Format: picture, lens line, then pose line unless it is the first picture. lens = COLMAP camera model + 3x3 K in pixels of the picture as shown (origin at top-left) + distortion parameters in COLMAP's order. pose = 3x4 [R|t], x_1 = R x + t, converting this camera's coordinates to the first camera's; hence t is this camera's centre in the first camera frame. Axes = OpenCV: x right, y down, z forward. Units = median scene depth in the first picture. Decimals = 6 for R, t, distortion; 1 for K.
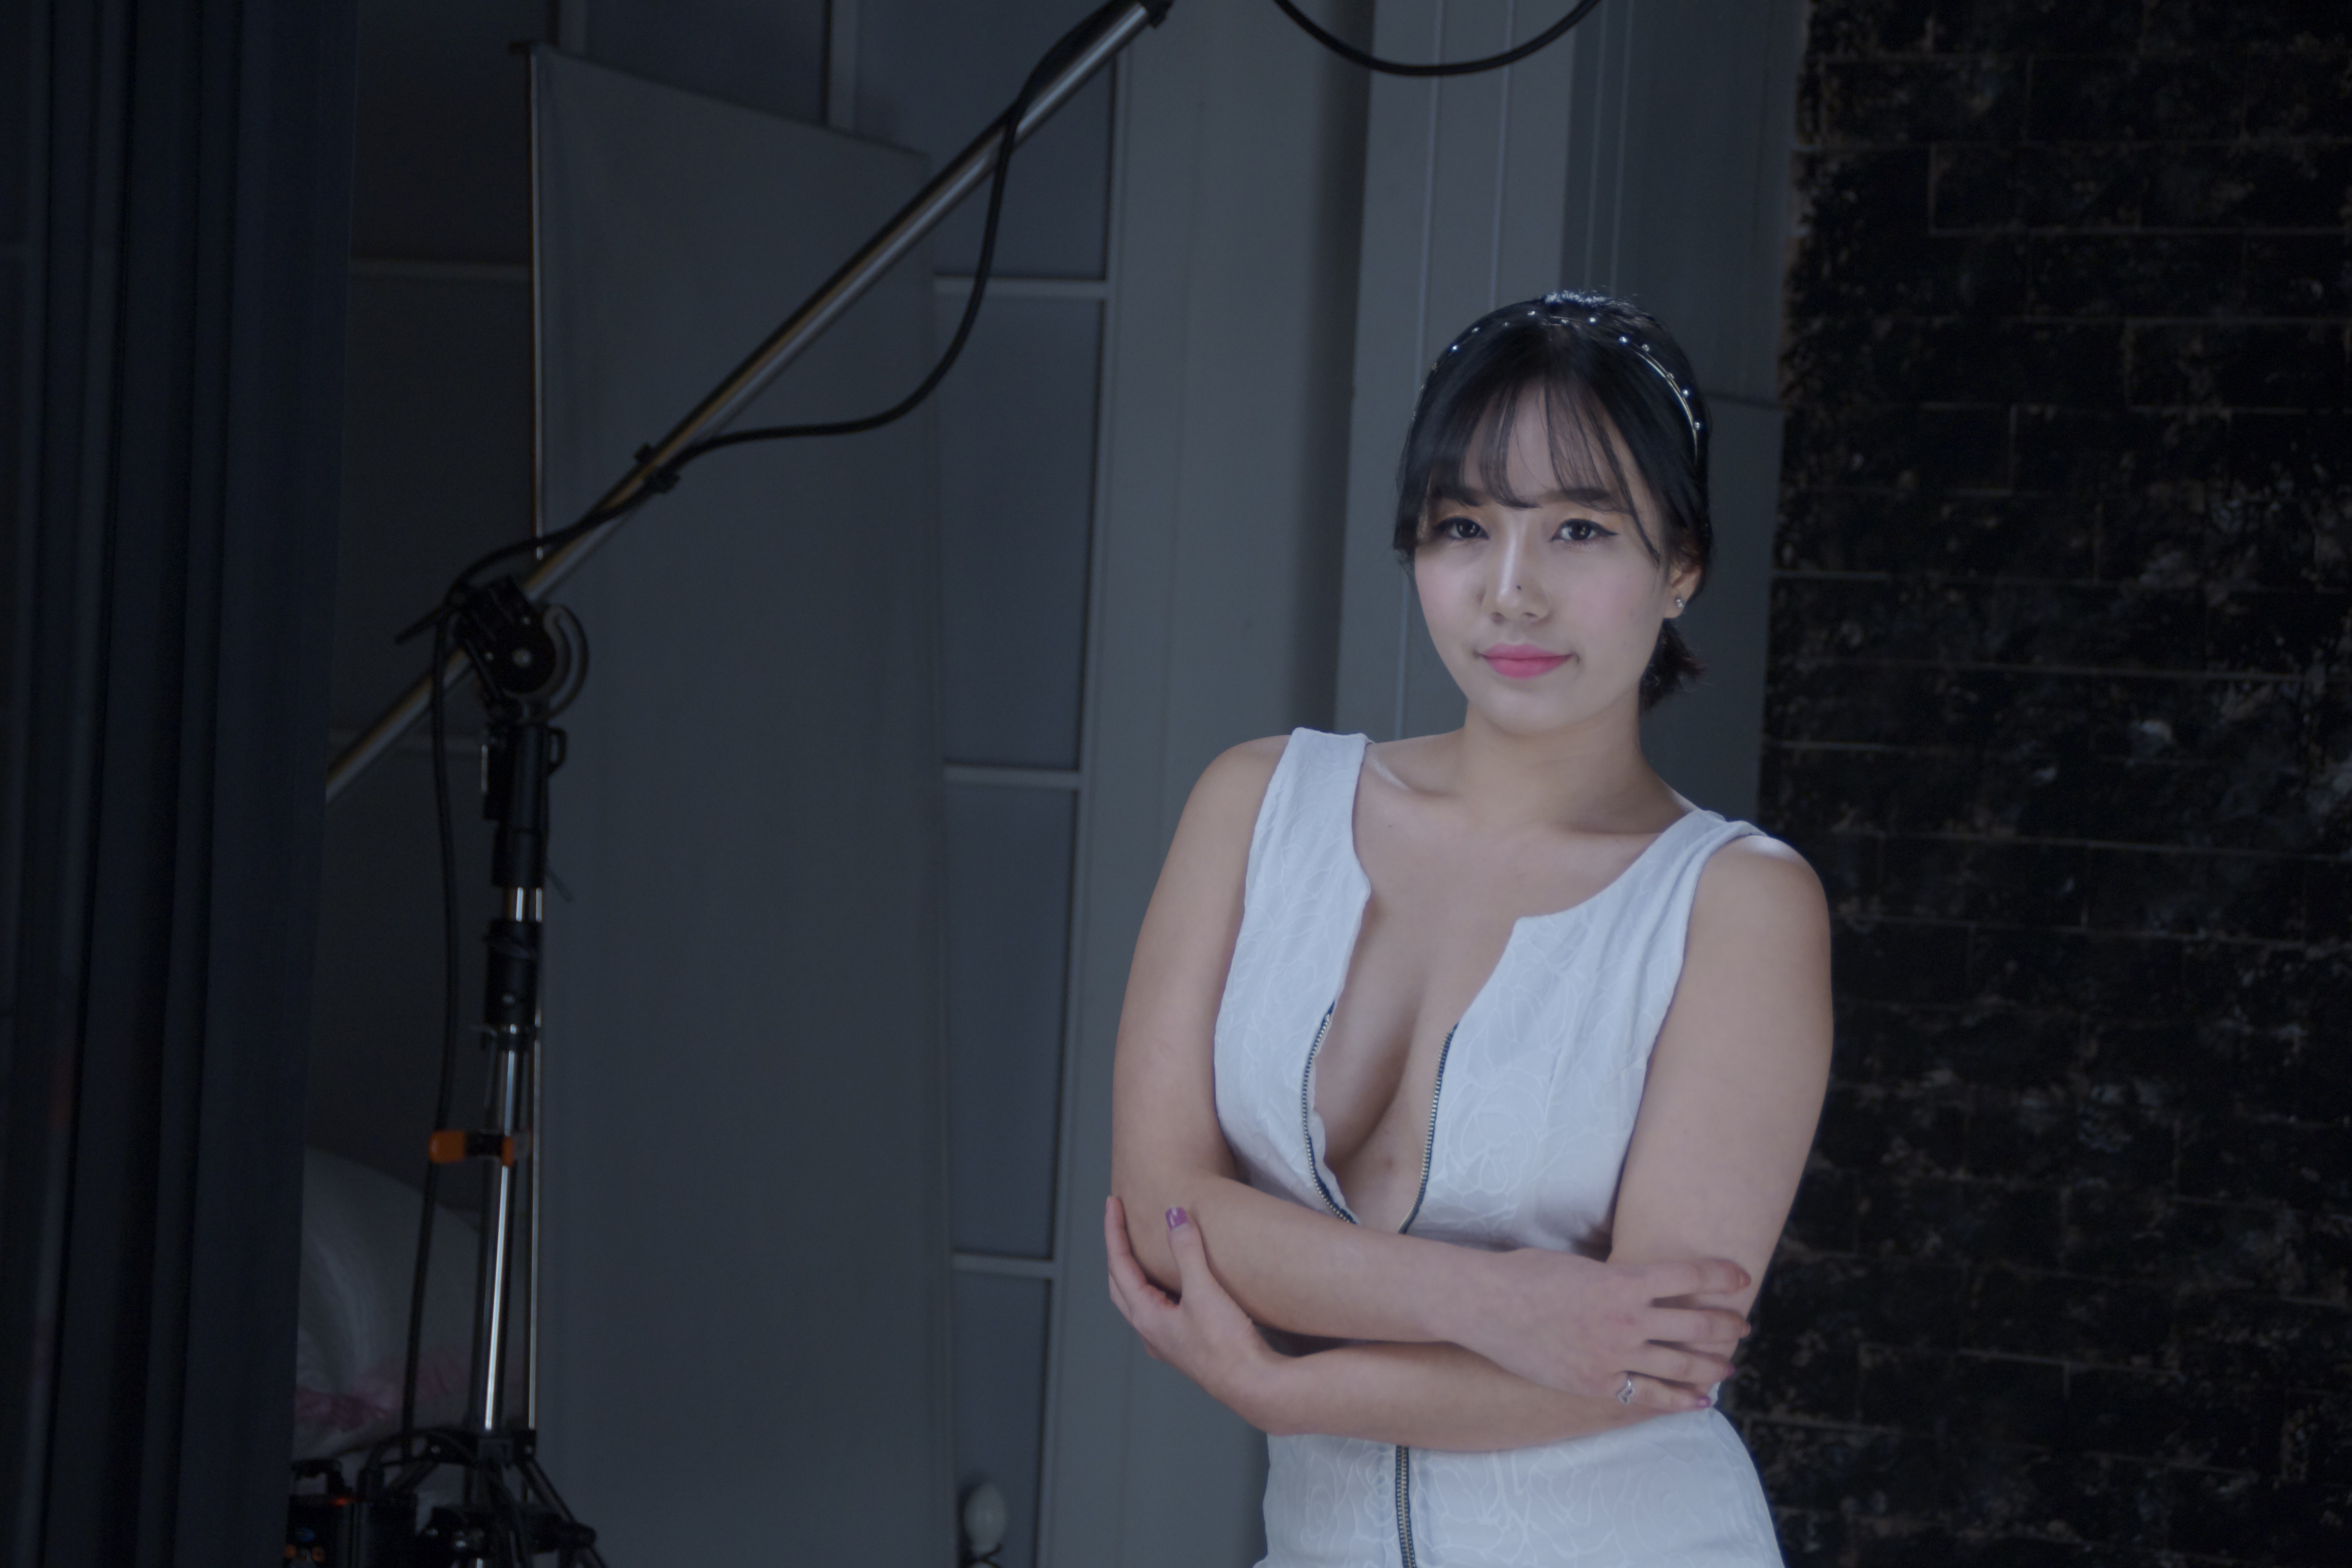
lens RADIAL K [[6431.5, 0, 1115.1], [0, 6431.5, 775.6], [0, 0, 1]] dist [0.682436, 0.000000]
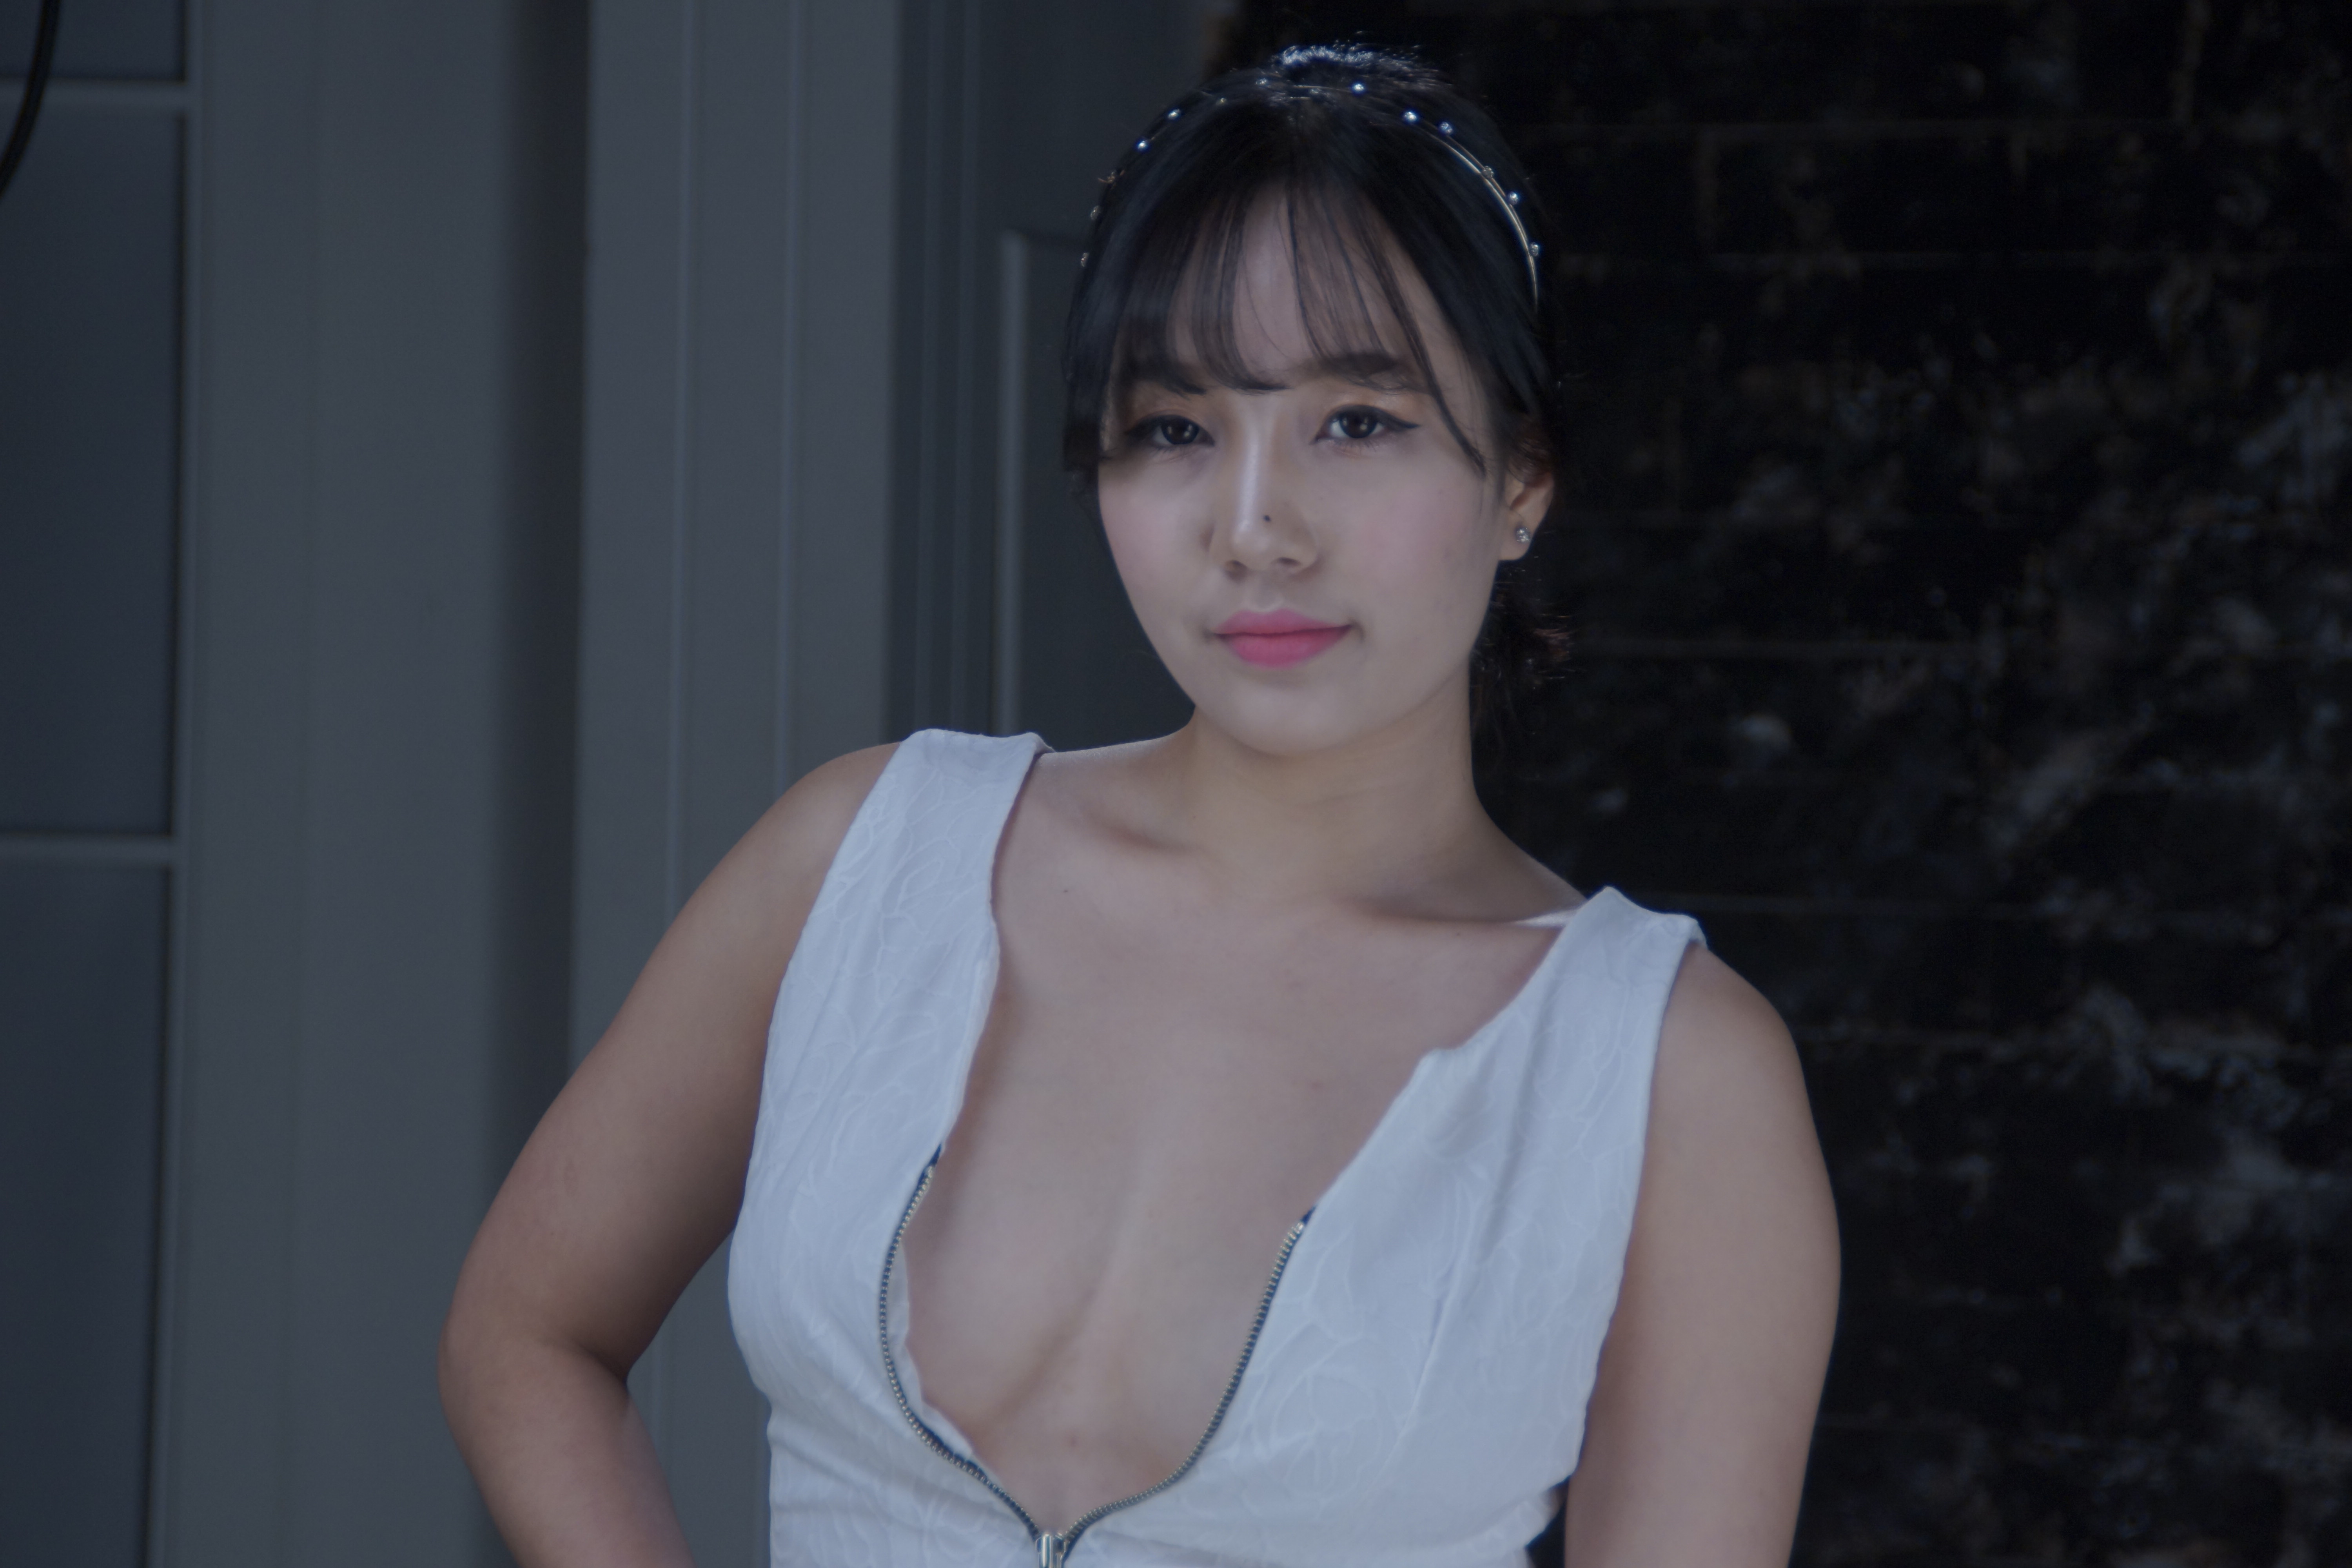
lens RADIAL K [[9103.8, 0, 1176.1], [0, 9103.8, 772.3], [0, 0, 1]] dist [1.024511, 0.000000]
pose [[0.990741, -0.029720, 0.132471, -0.061357], [0.030529, 0.999526, -0.004084, -0.001406], [-0.132287, 0.008090, 0.991178, 0.129222]]
